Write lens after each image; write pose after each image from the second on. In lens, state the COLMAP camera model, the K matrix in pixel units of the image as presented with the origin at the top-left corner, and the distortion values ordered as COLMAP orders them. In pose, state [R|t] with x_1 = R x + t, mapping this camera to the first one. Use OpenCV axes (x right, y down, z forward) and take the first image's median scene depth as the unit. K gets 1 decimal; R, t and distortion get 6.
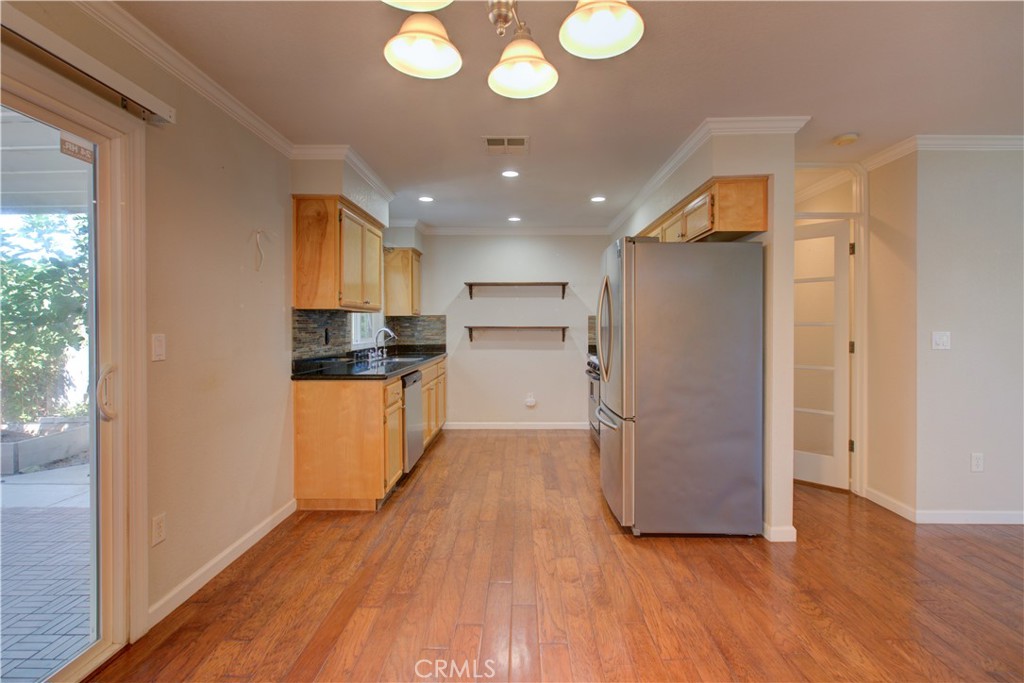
lens RADIAL K [[483.9, 0, 512.0], [0, 483.9, 331.3], [0, 0, 1]] dist [-0.001337, -0.000066]
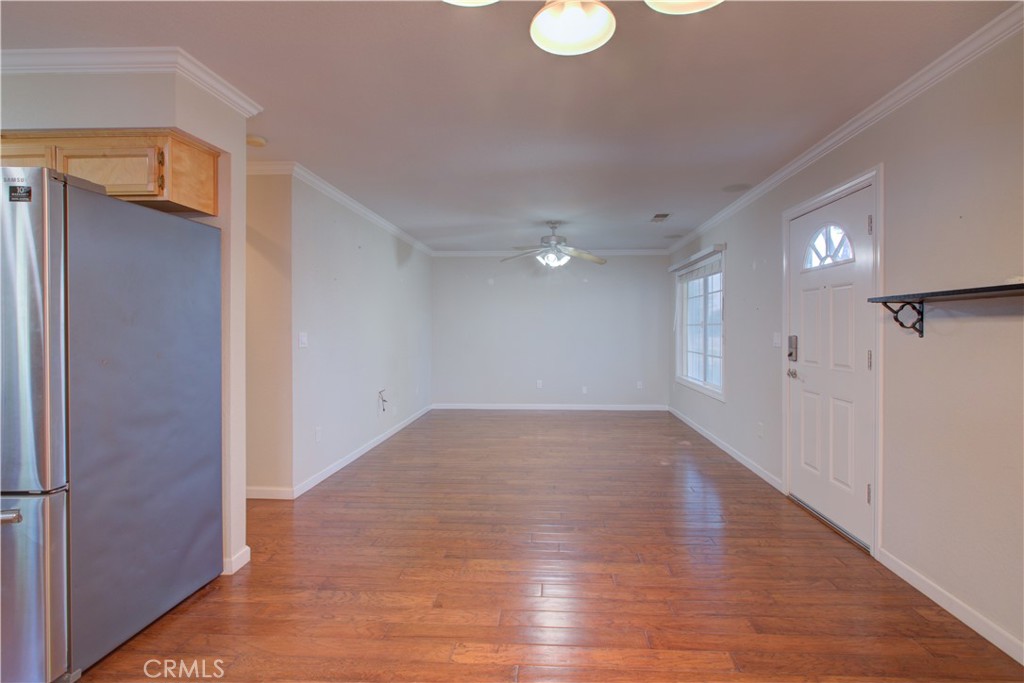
lens RADIAL K [[483.9, 0, 537.5], [0, 483.9, 336.3], [0, 0, 1]] dist [-0.001337, -0.000066]
pose [[0.010108, -0.015257, 0.999833, -0.325078], [0.009995, 0.999835, 0.015156, -0.003170], [-0.999899, 0.009841, 0.010259, 0.432907]]
